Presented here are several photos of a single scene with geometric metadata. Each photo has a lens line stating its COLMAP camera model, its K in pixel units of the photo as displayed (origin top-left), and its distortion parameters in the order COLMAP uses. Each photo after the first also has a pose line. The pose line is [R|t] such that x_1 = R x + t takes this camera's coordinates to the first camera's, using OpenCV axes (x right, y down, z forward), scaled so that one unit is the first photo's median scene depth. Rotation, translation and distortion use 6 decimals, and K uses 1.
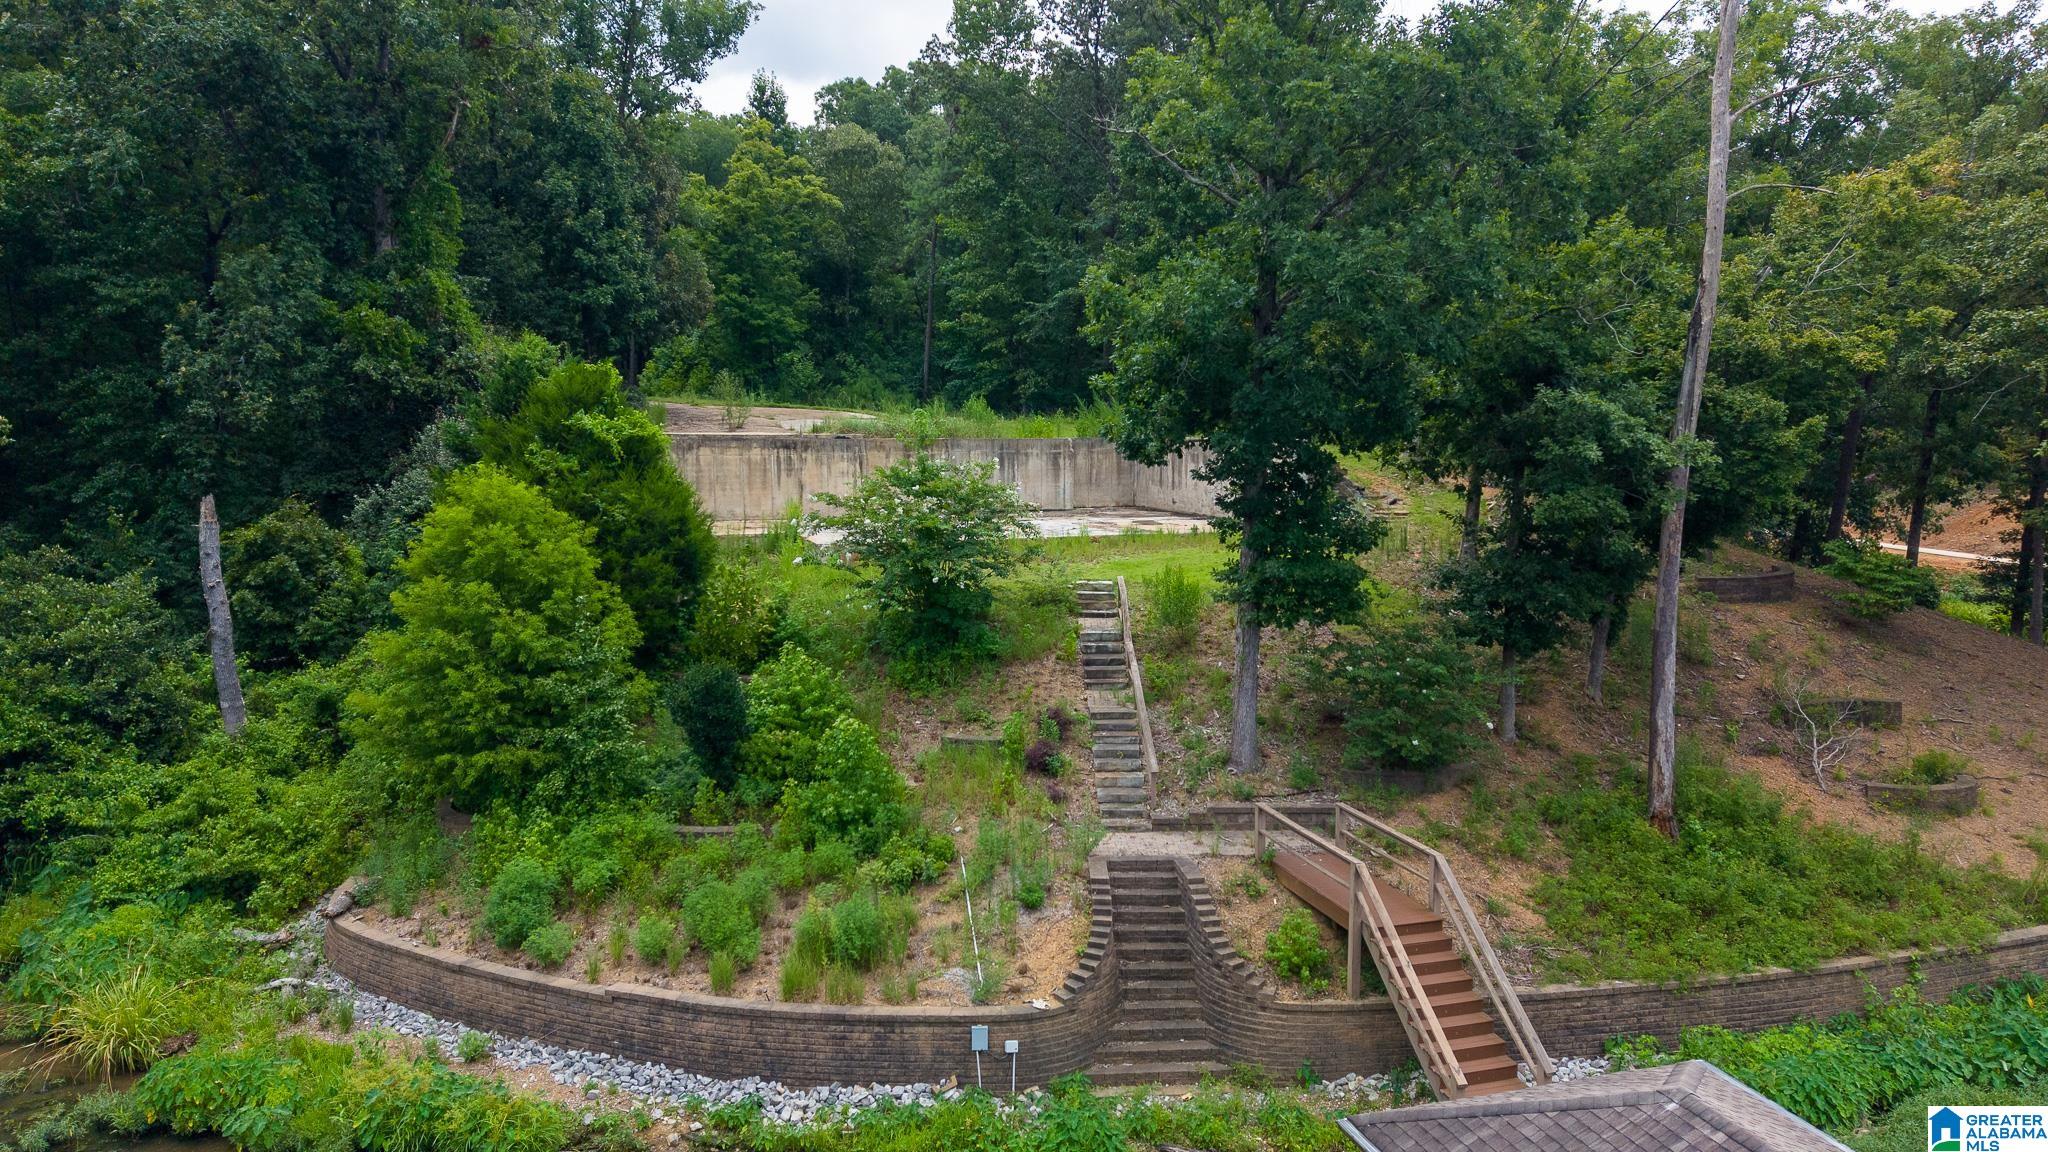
lens RADIAL K [[1403.4, 0, 1035.4], [0, 1403.4, 577.0], [0, 0, 1]] dist [0.060953, -0.051609]
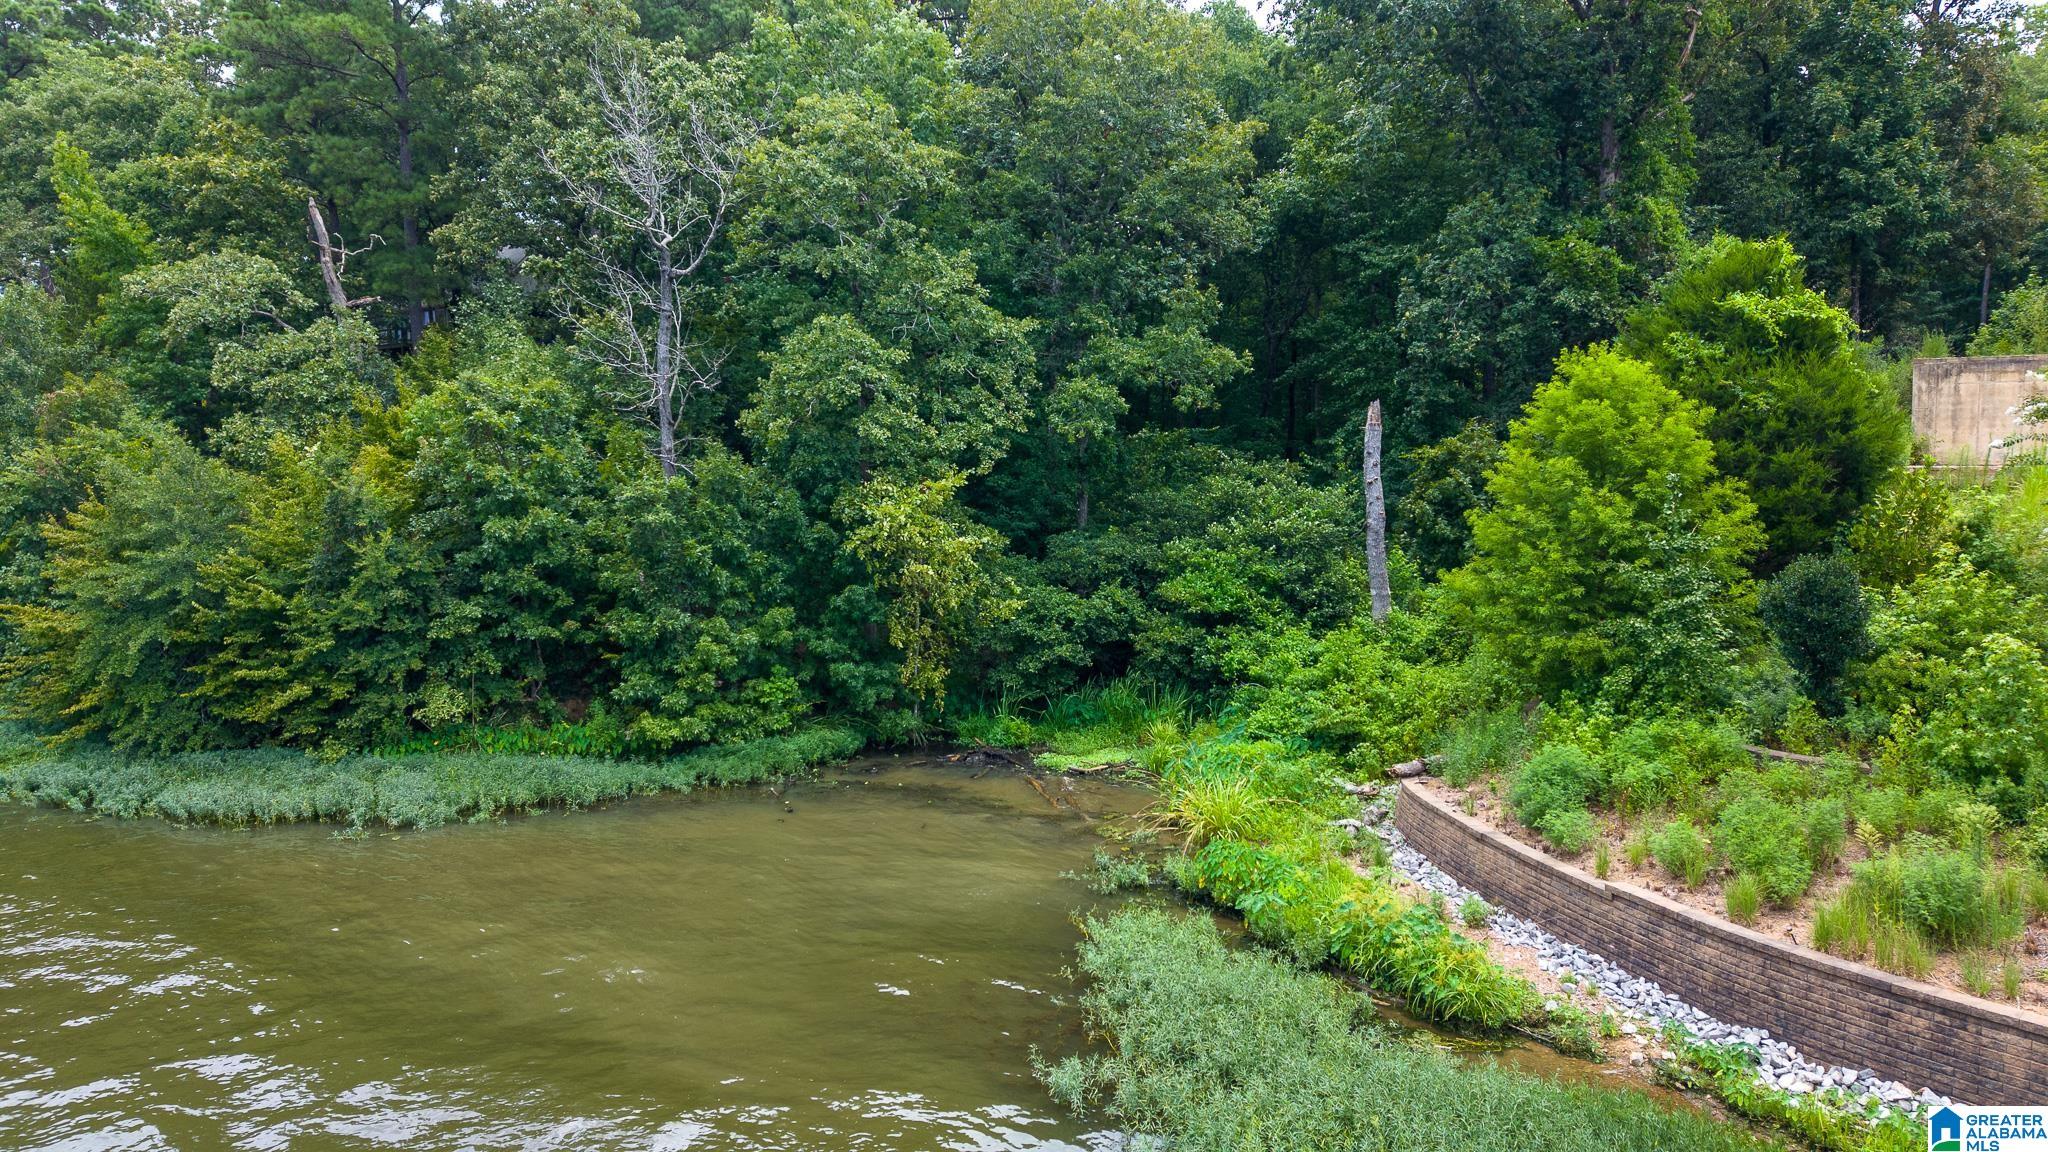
lens RADIAL K [[1403.4, 0, 1035.4], [0, 1403.4, 577.0], [0, 0, 1]] dist [0.060953, -0.051609]
pose [[0.614049, 0.056704, -0.787228, 0.136083], [-0.090800, 0.995869, 0.000907, 0.112522], [0.784028, 0.070924, 0.616661, 0.141008]]
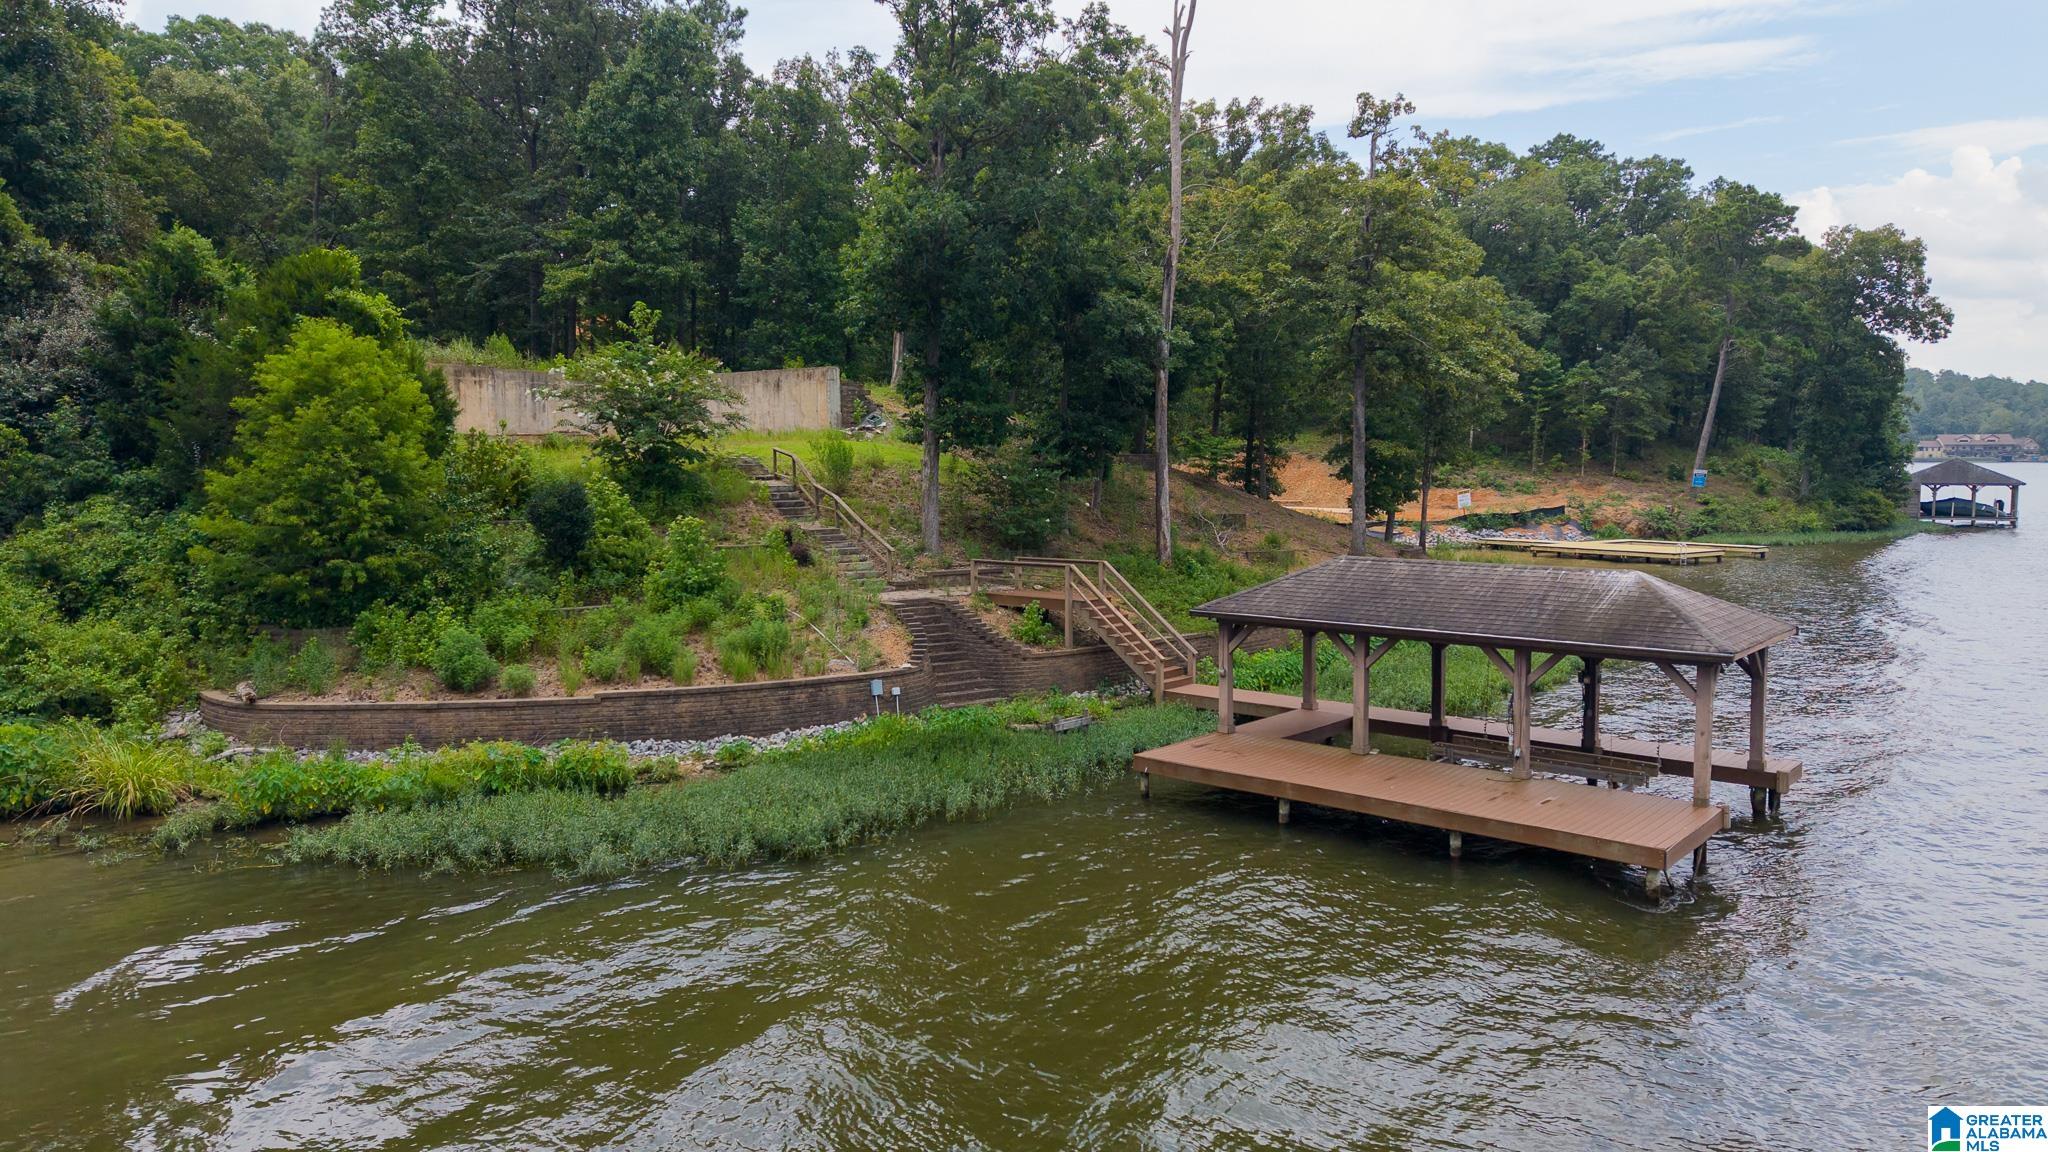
lens RADIAL K [[1403.4, 0, 1035.4], [0, 1403.4, 577.0], [0, 0, 1]] dist [0.060953, -0.051609]
pose [[0.839182, -0.050971, 0.541457, -0.571902], [0.065805, 0.997800, -0.008060, 0.188341], [-0.539855, 0.042395, 0.840690, -0.290697]]
